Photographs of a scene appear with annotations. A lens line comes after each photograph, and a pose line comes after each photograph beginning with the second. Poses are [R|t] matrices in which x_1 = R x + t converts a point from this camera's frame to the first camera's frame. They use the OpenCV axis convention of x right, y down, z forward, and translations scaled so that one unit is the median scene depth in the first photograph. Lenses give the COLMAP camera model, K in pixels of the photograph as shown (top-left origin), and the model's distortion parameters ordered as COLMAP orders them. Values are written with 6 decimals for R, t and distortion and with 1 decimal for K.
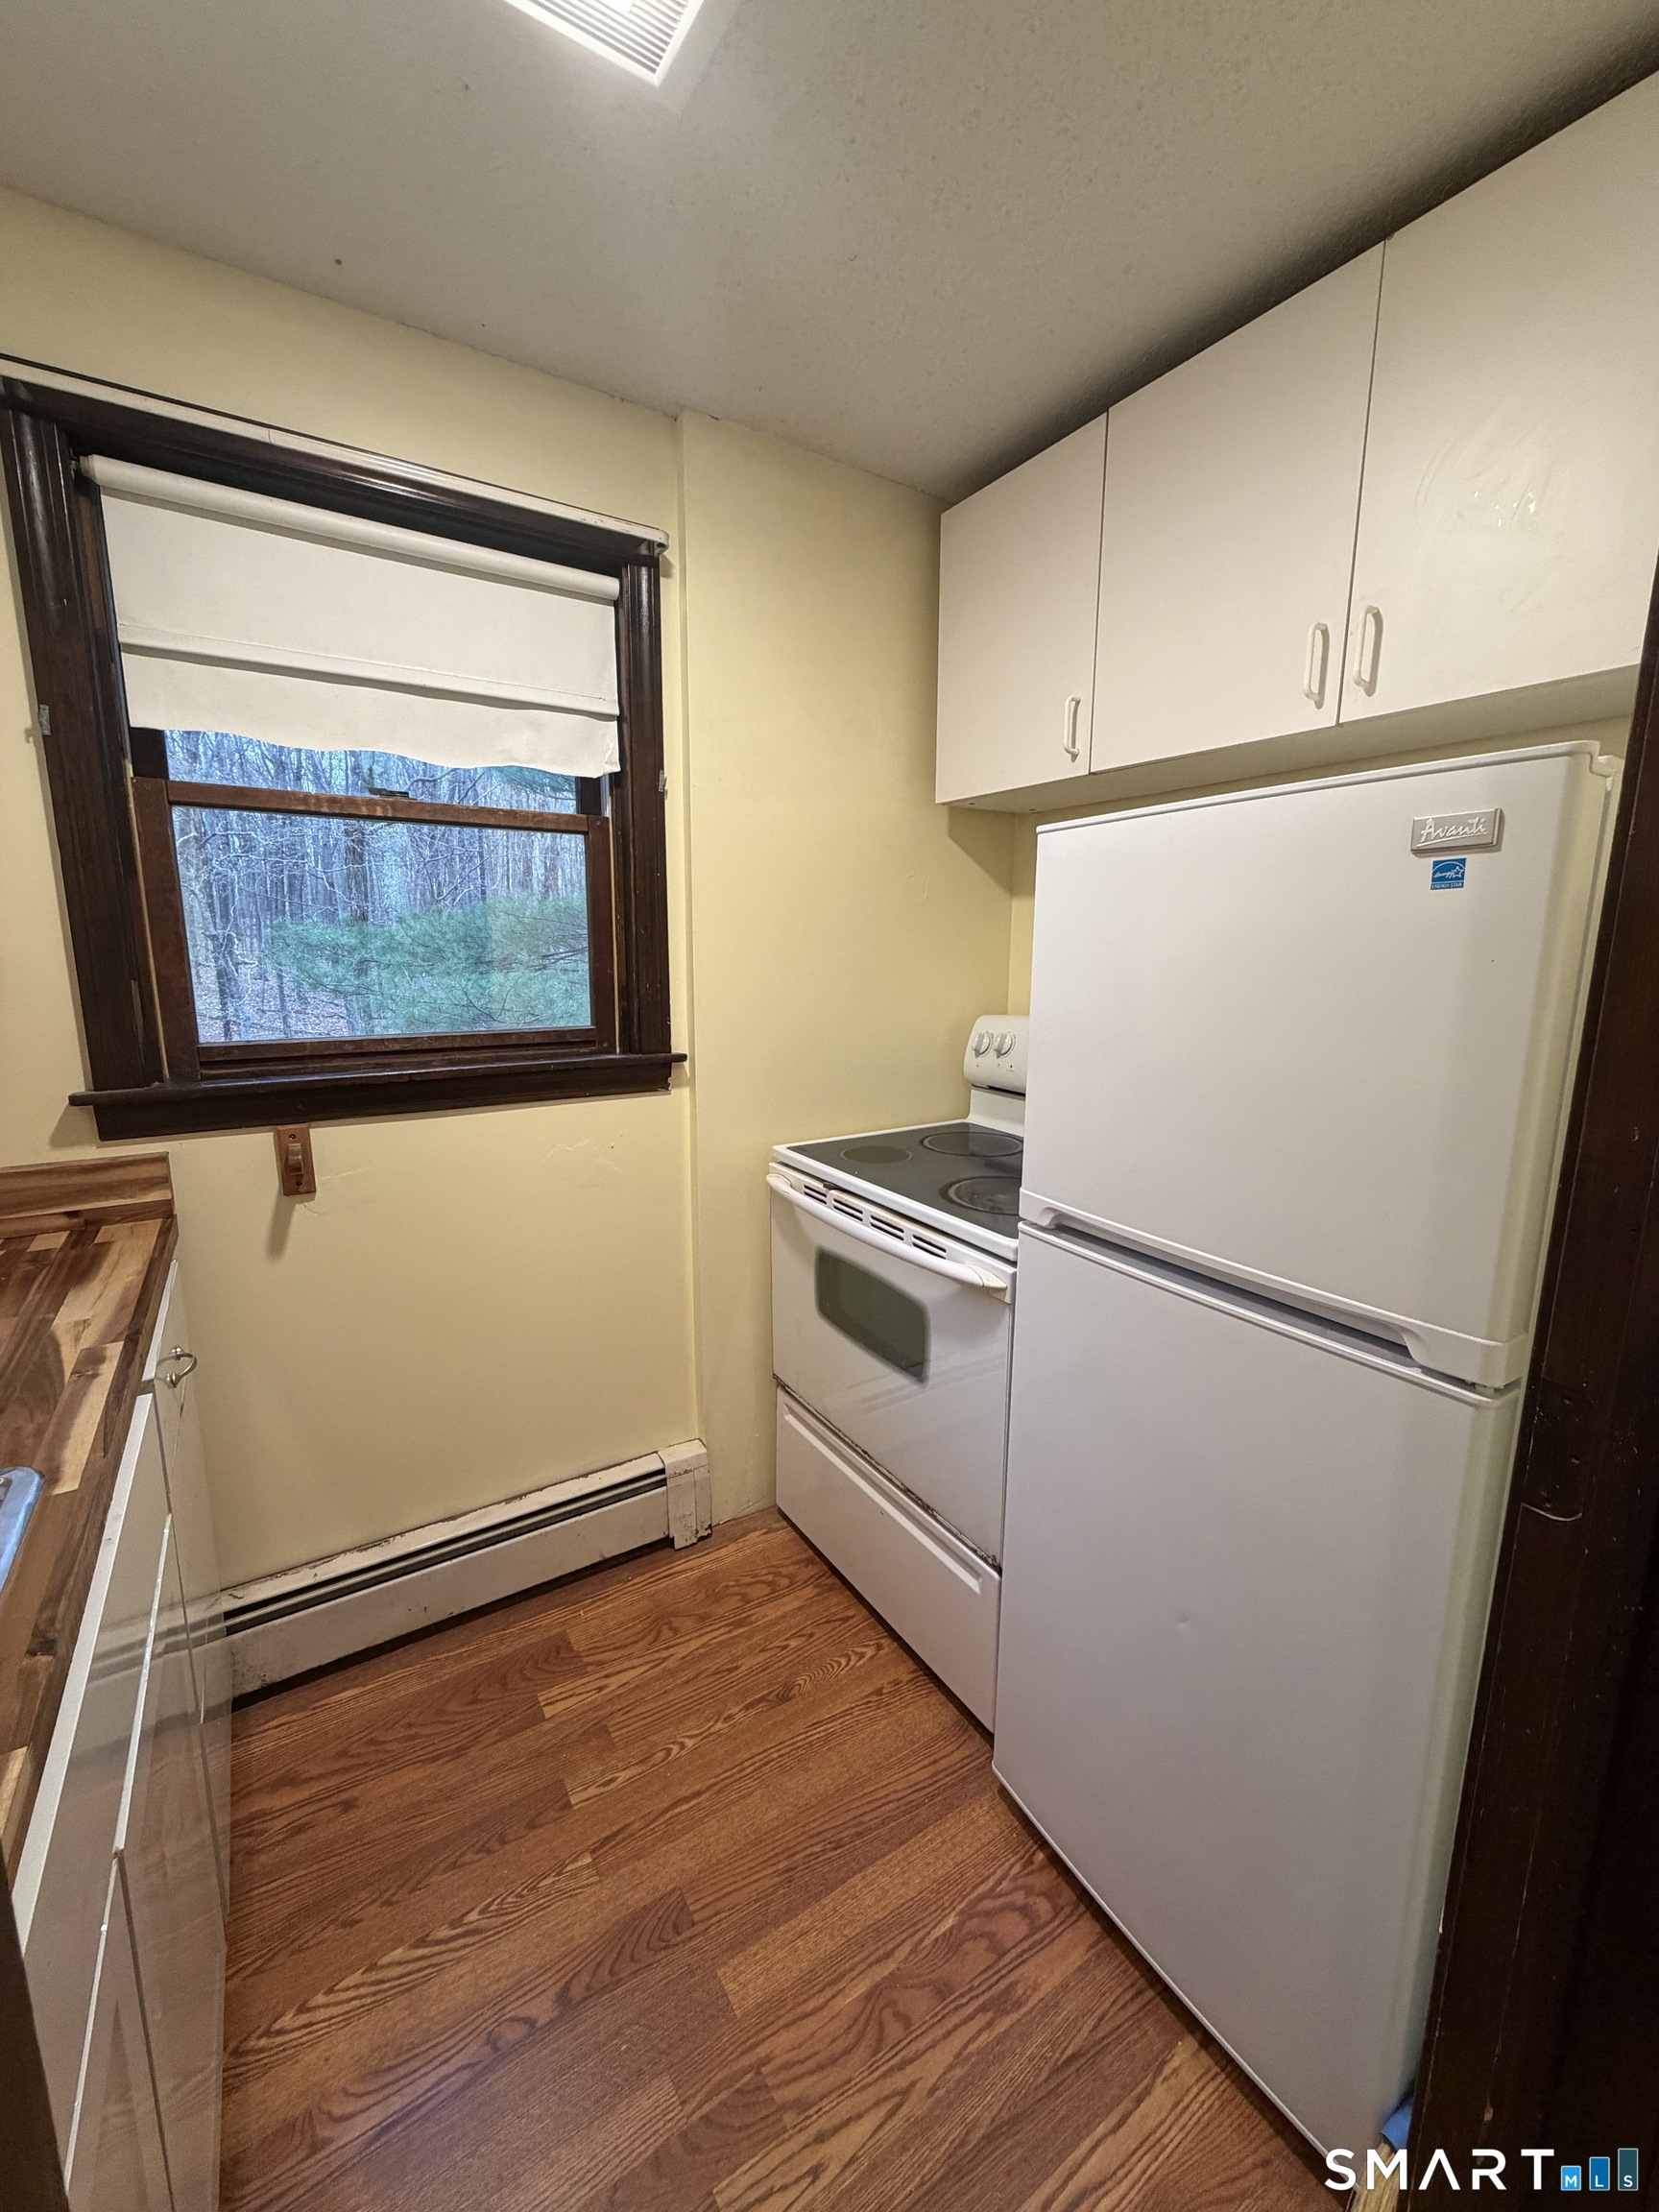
lens RADIAL K [[884.6, 0, 829.5], [0, 884.6, 1106.0], [0, 0, 1]] dist [0.000468, 0.000542]
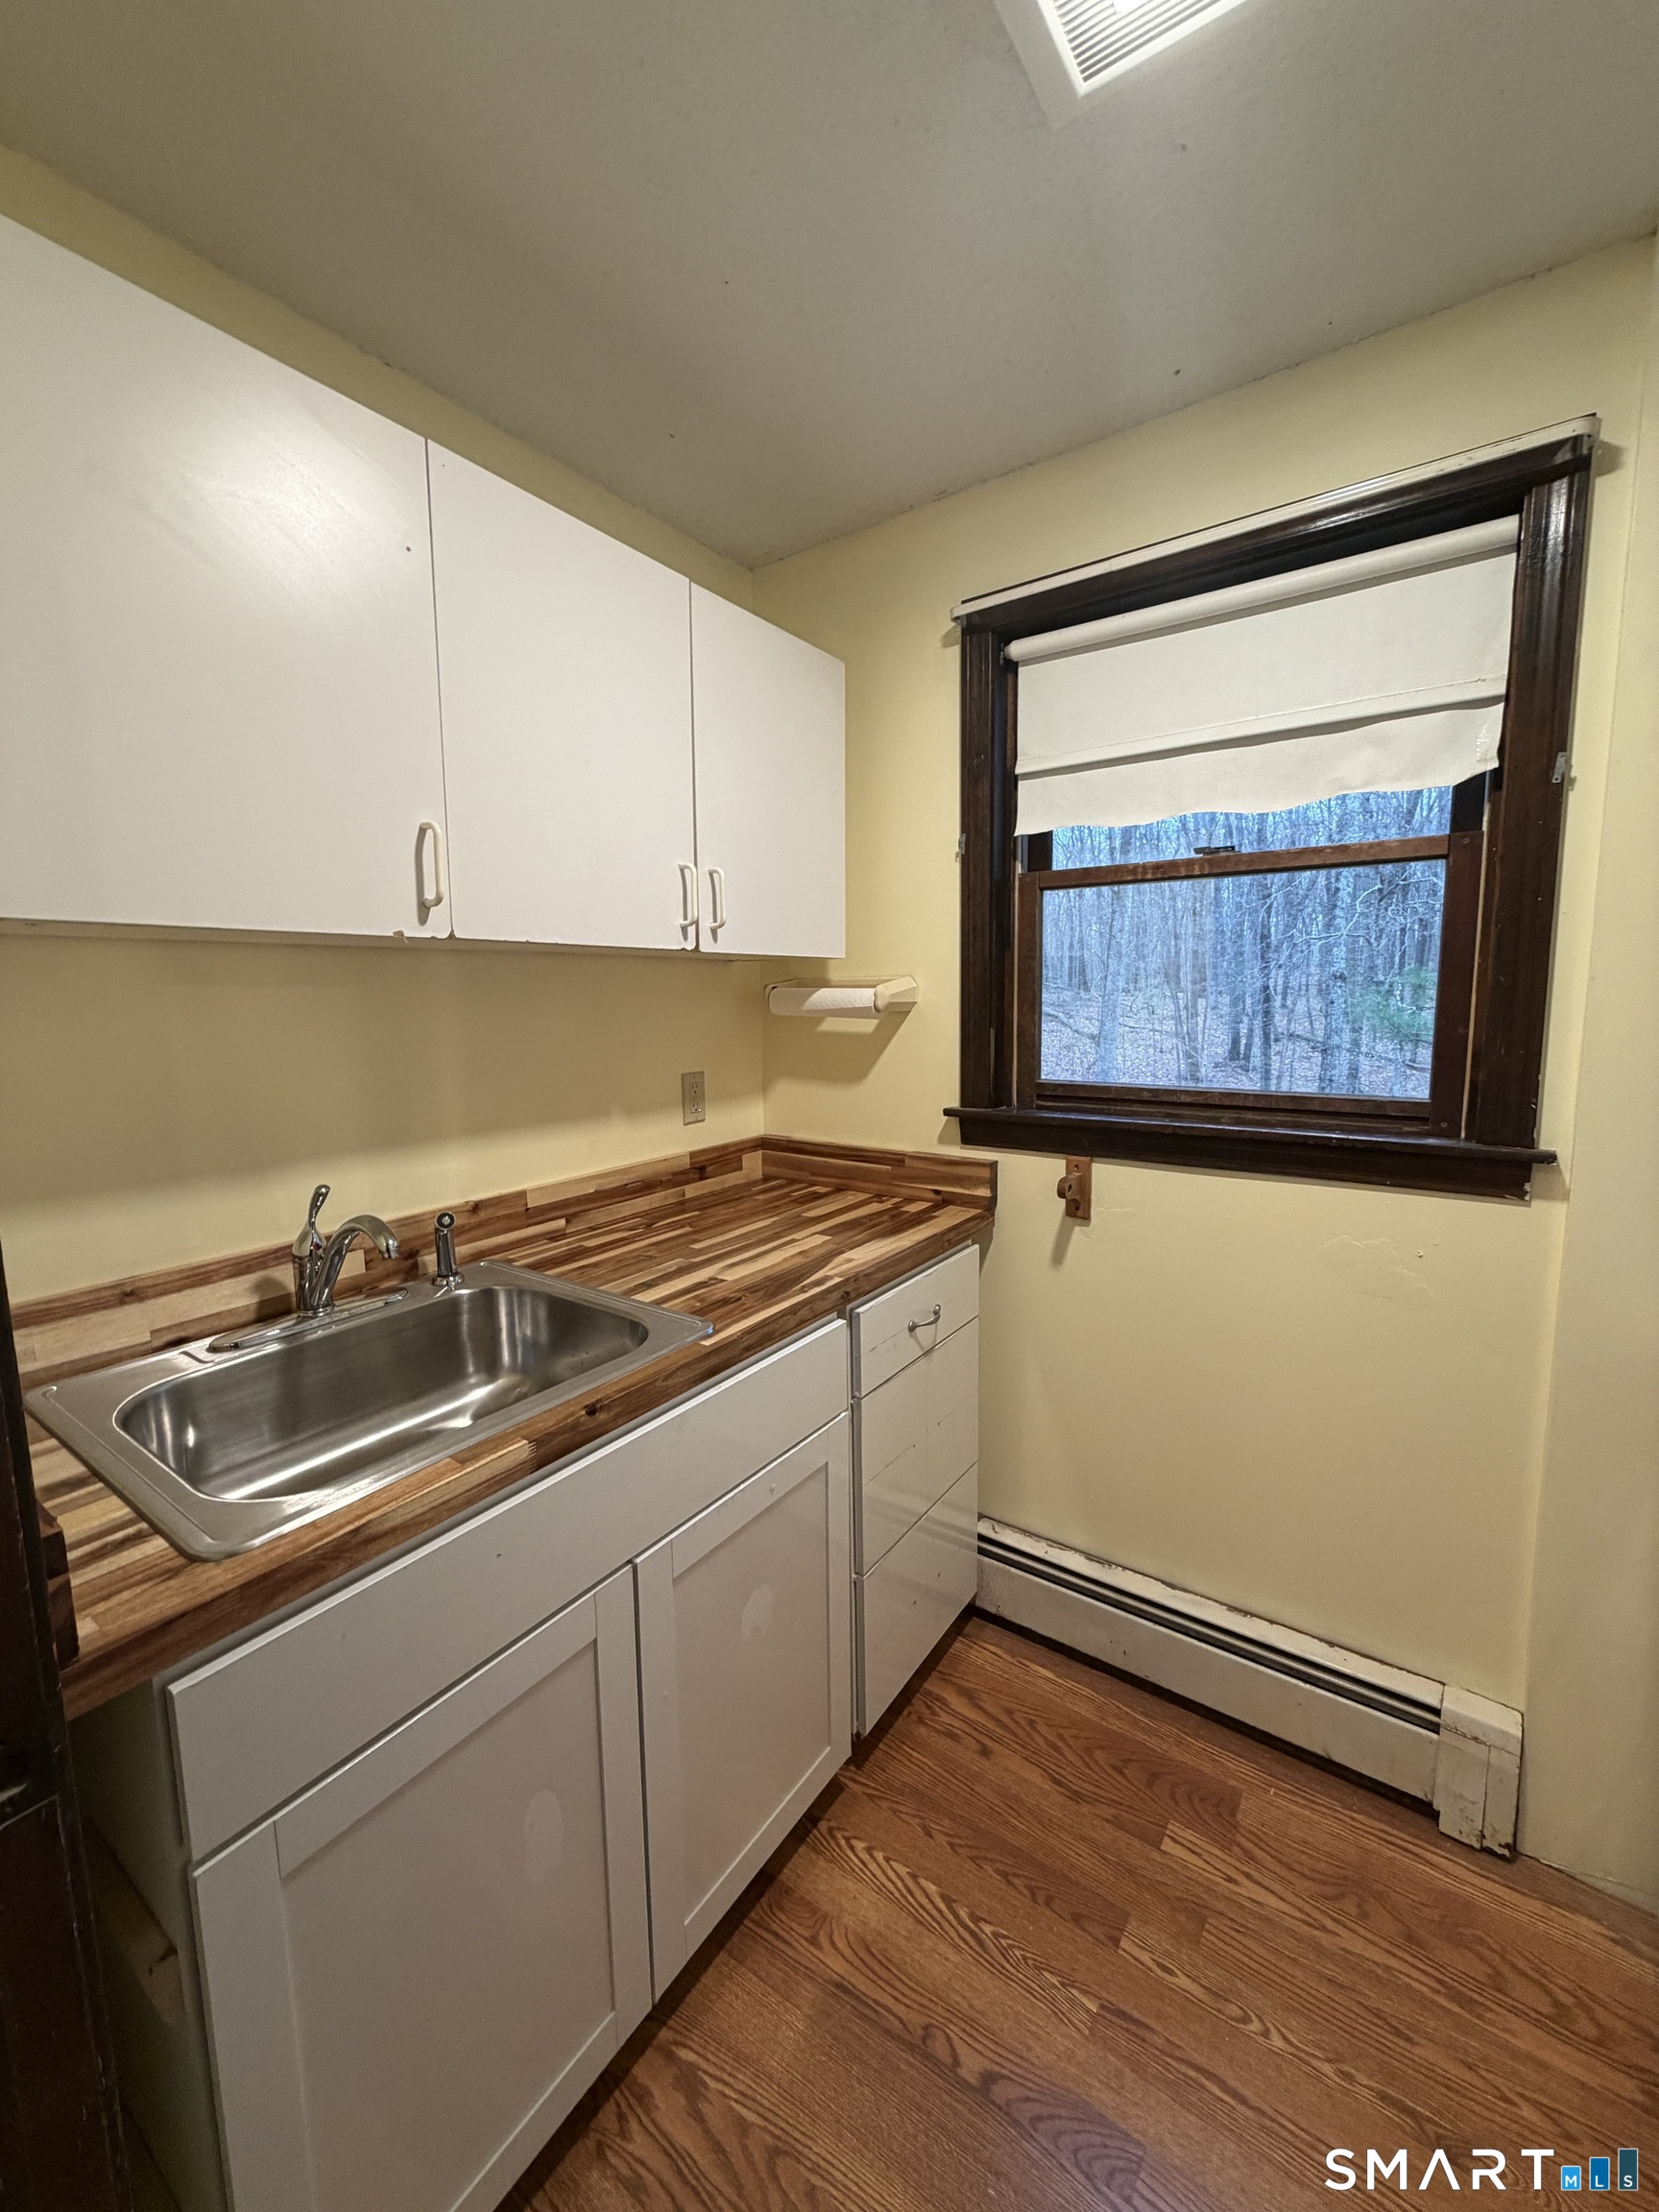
lens RADIAL K [[884.6, 0, 829.5], [0, 884.6, 1106.0], [0, 0, 1]] dist [0.000468, 0.000542]
pose [[0.369986, 0.109130, -0.922605, 0.311670], [-0.154896, 0.986423, 0.054562, -0.054250], [0.916034, 0.122720, 0.381867, 0.255971]]
